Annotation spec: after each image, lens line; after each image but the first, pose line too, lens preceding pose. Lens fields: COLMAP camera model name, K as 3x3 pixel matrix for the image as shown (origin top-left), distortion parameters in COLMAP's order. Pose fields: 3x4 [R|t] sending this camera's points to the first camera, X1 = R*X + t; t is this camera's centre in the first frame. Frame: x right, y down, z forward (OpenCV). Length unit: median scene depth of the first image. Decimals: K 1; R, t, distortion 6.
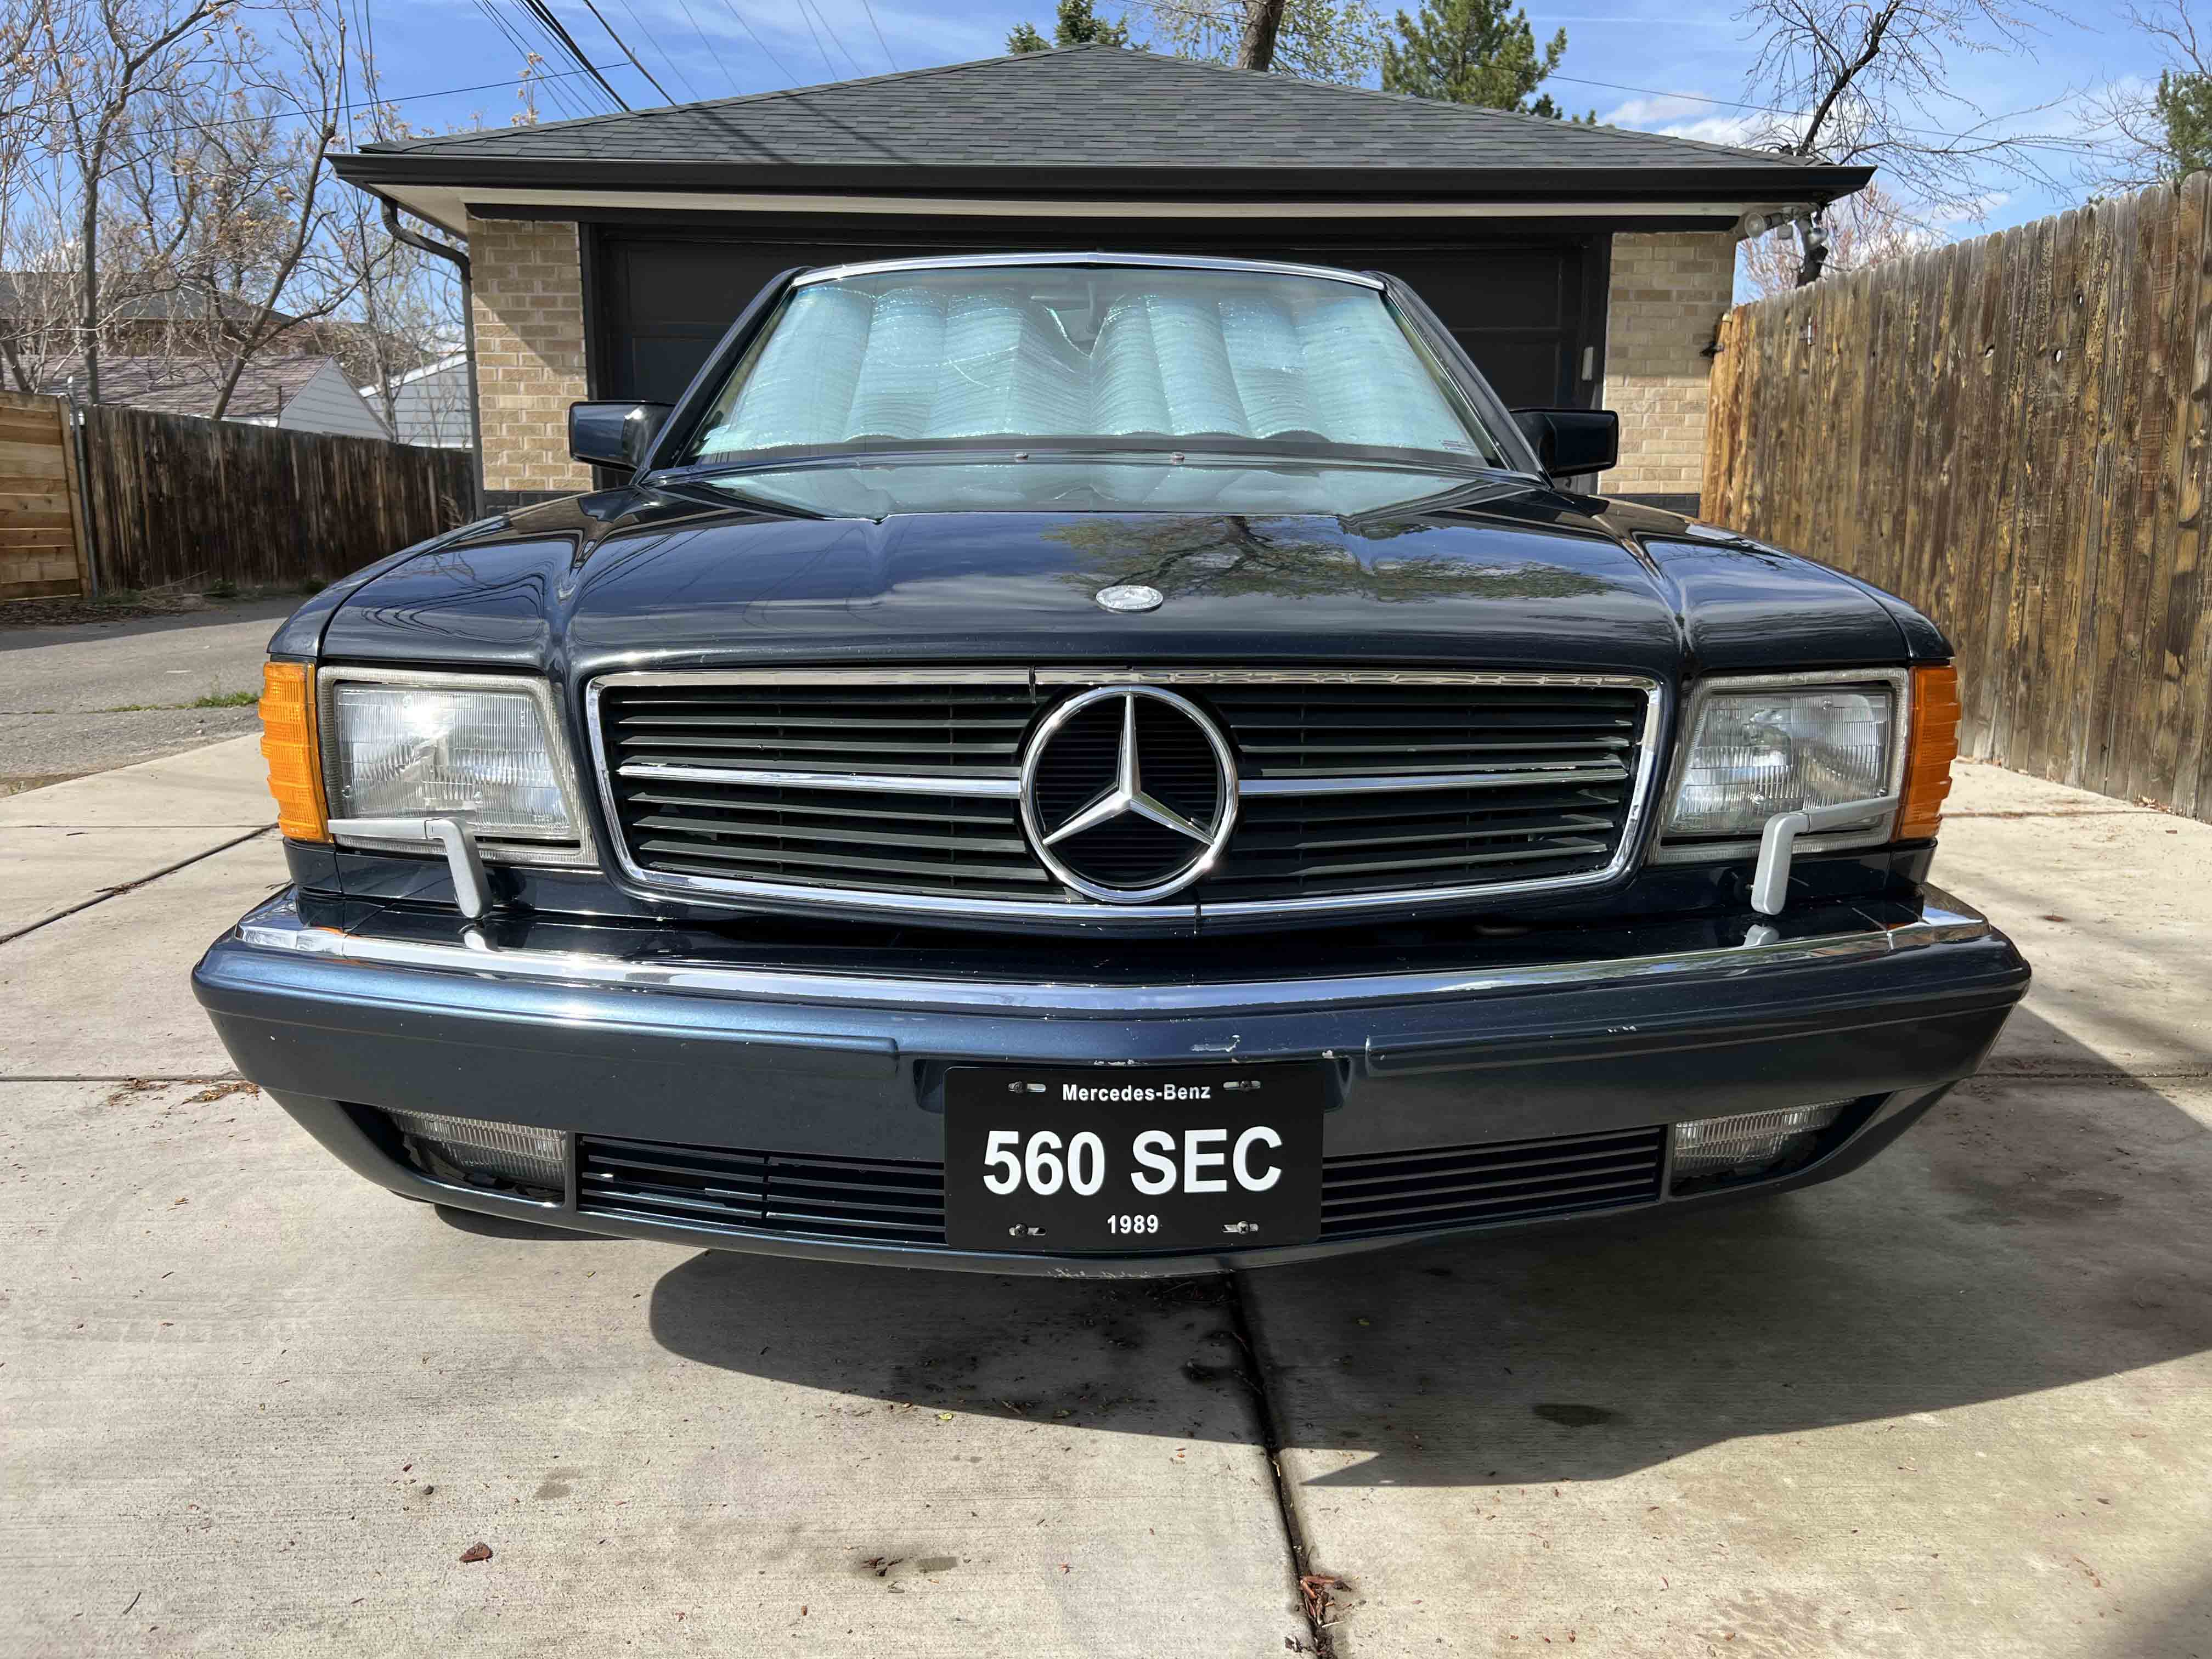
lens RADIAL K [[1637.7, 0, 1106.0], [0, 1637.7, 829.5], [0, 0, 1]] dist [0.052957, -0.058230]
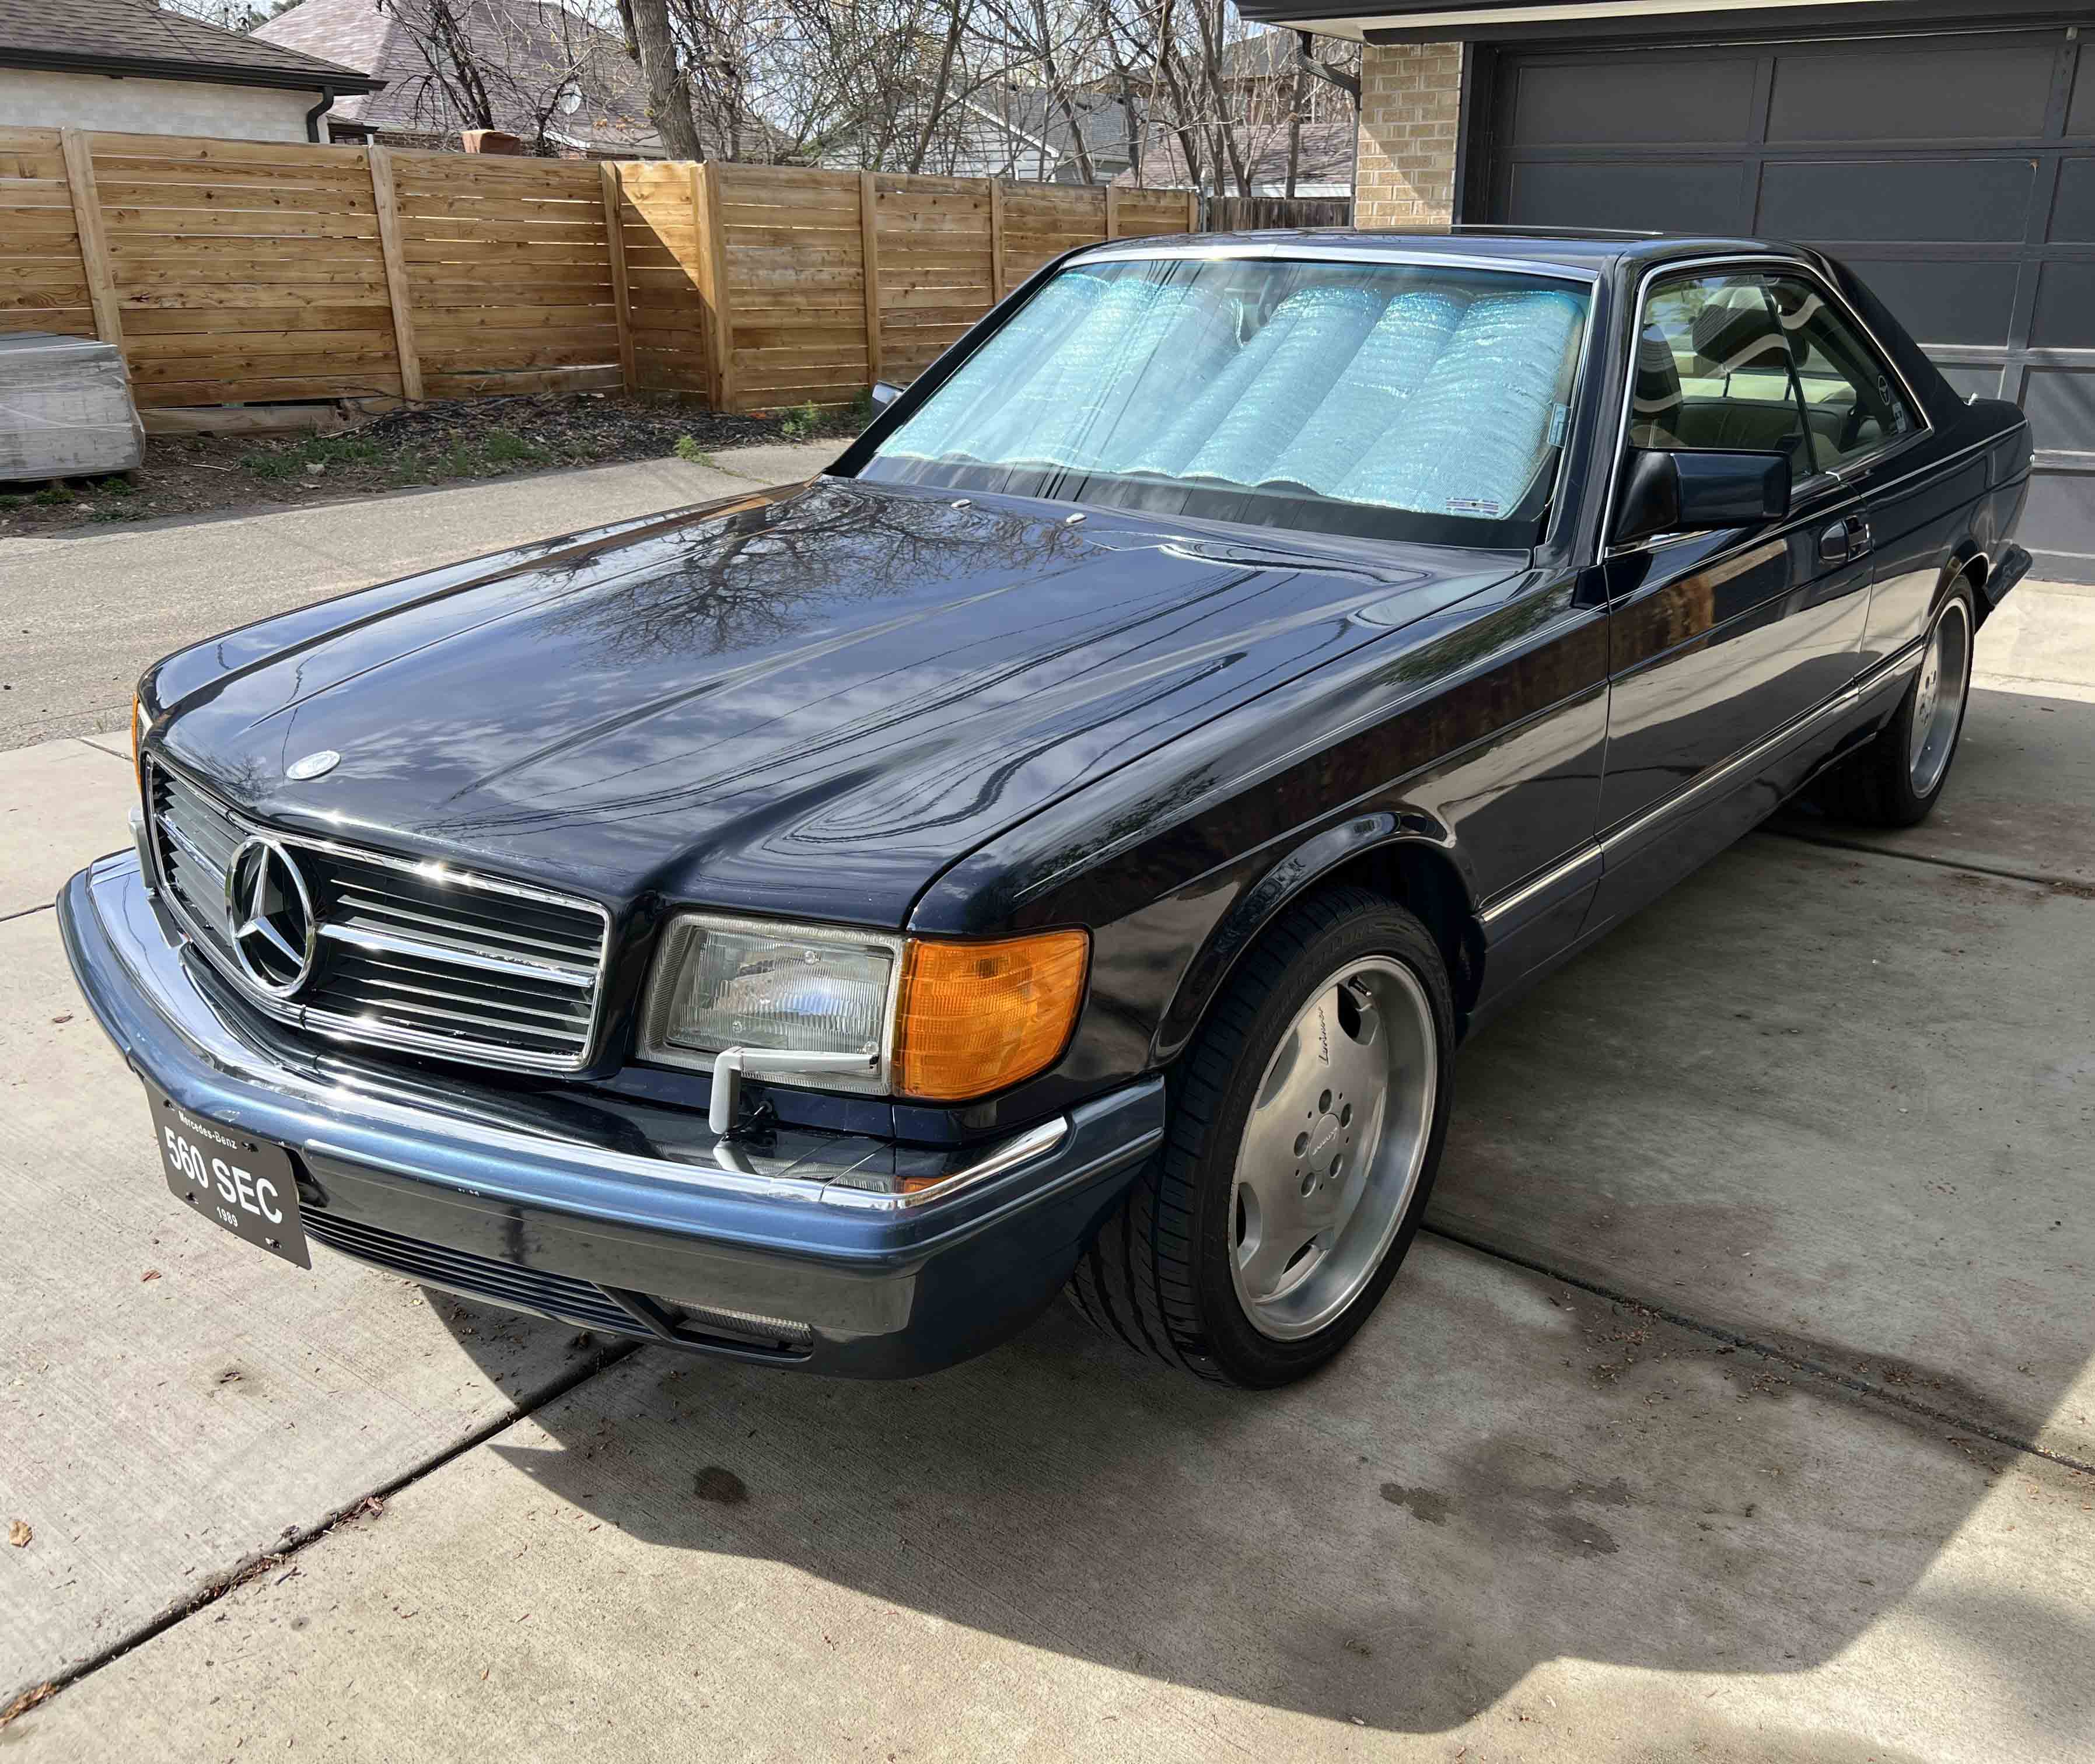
lens RADIAL K [[1765.8, 0, 1190.3], [0, 1765.8, 880.4], [0, 0, 1]] dist [0.008127, 0.002577]
pose [[0.796019, 0.209475, -0.567868, 1.096745], [-0.121824, 0.974452, 0.188686, -0.318400], [0.592885, -0.081018, 0.801201, 0.218403]]
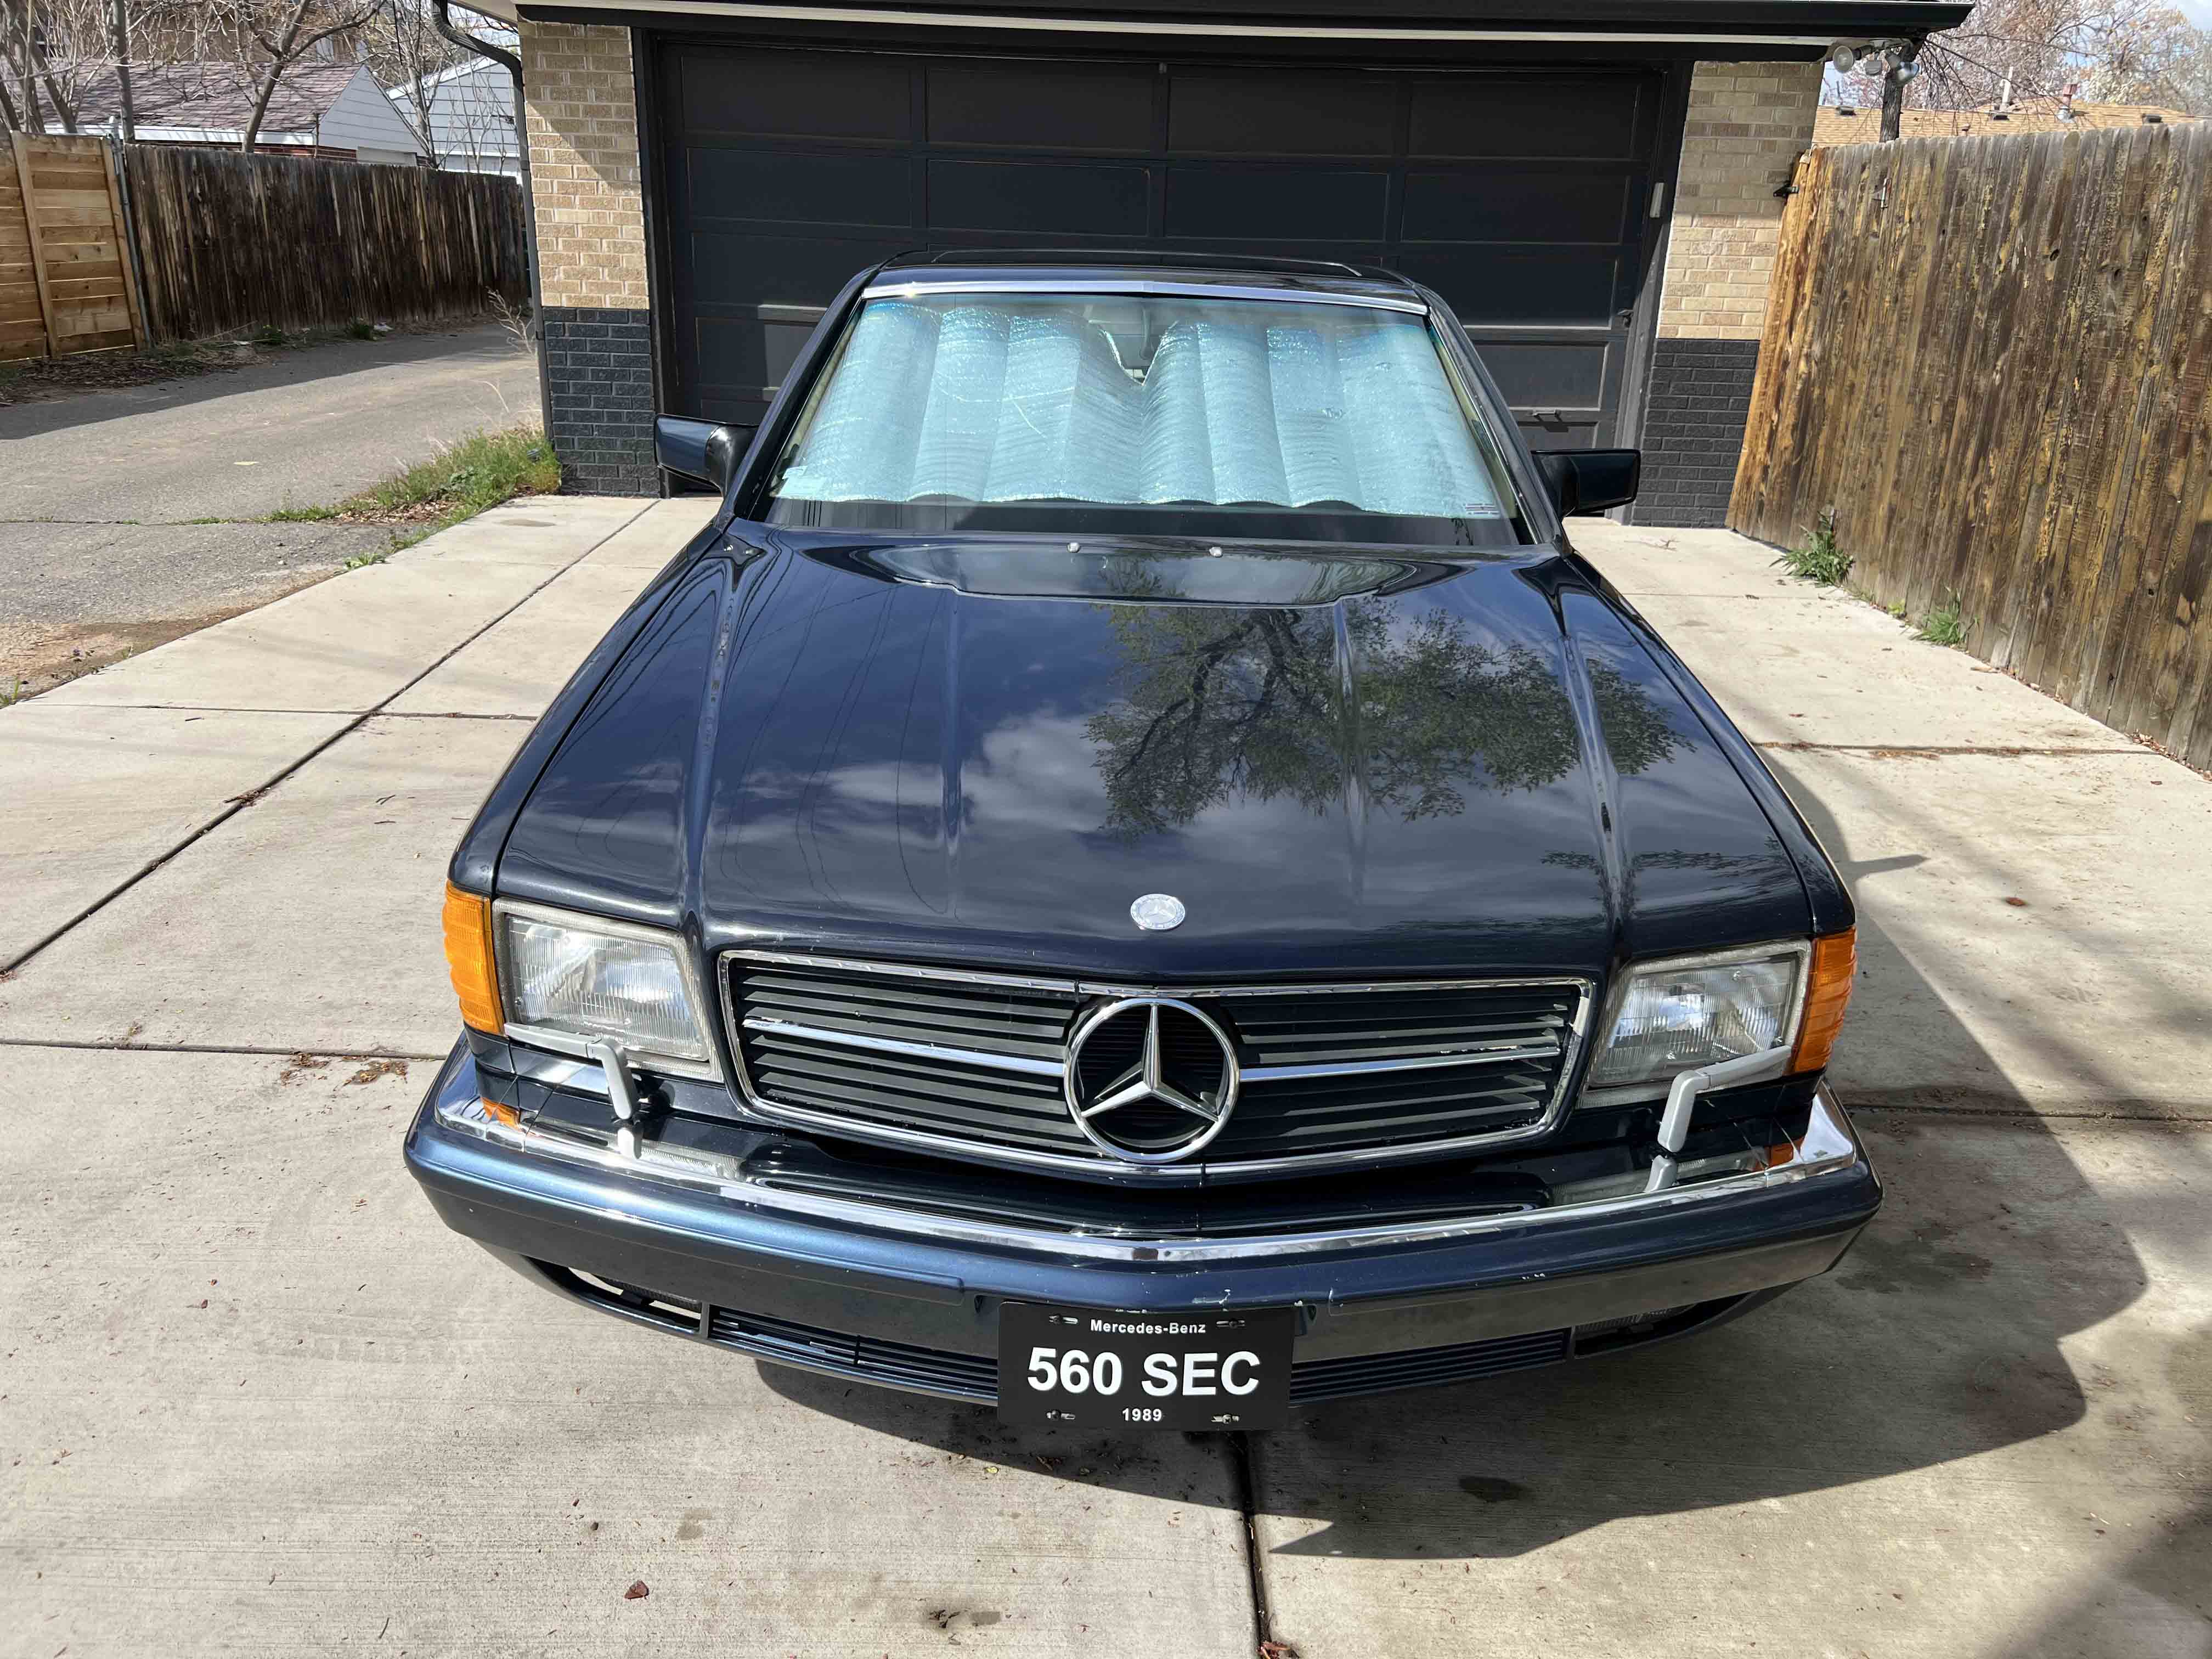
lens RADIAL K [[1636.7, 0, 1106.3], [0, 1636.7, 821.0], [0, 0, 1]] dist [0.045722, -0.043962]
pose [[0.999141, 0.035522, -0.021320, -0.000646], [-0.031661, 0.986603, 0.160036, -0.319050], [0.026719, -0.159224, 0.986881, -0.155401]]
